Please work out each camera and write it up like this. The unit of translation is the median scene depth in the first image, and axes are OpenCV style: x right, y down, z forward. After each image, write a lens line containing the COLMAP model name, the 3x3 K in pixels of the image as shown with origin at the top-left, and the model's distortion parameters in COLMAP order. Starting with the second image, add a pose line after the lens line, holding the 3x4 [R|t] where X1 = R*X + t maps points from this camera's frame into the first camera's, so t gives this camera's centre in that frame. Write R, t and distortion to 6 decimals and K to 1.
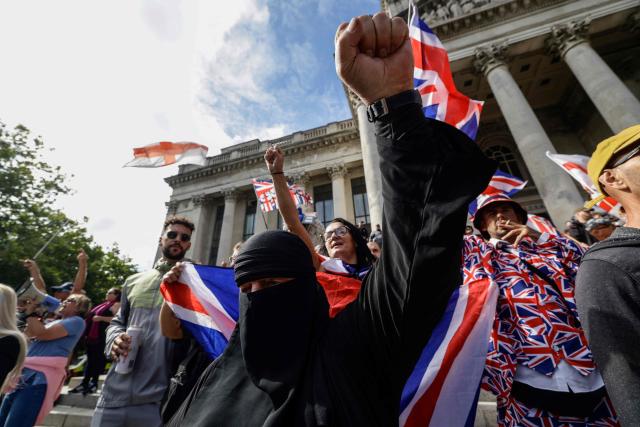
lens RADIAL K [[256.0, 0, 315.2], [0, 256.0, 221.4], [0, 0, 1]] dist [-0.049368, 0.014559]
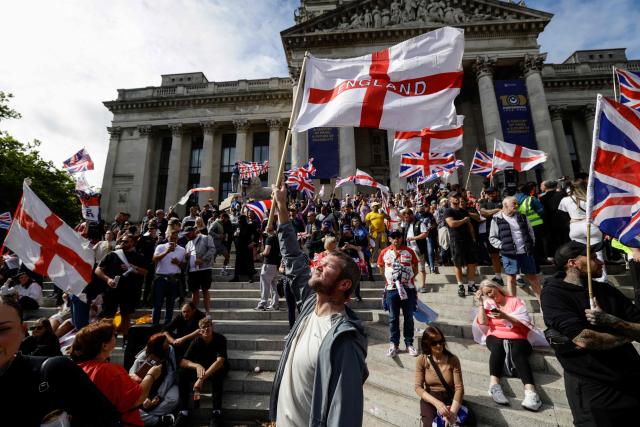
lens RADIAL K [[256.0, 0, 315.2], [0, 256.0, 221.4], [0, 0, 1]] dist [-0.049368, 0.014559]
pose [[0.960393, 0.047788, 0.274521, -0.035571], [-0.125189, 0.954157, 0.271867, -0.096542], [-0.248945, -0.295466, 0.922348, -0.285754]]
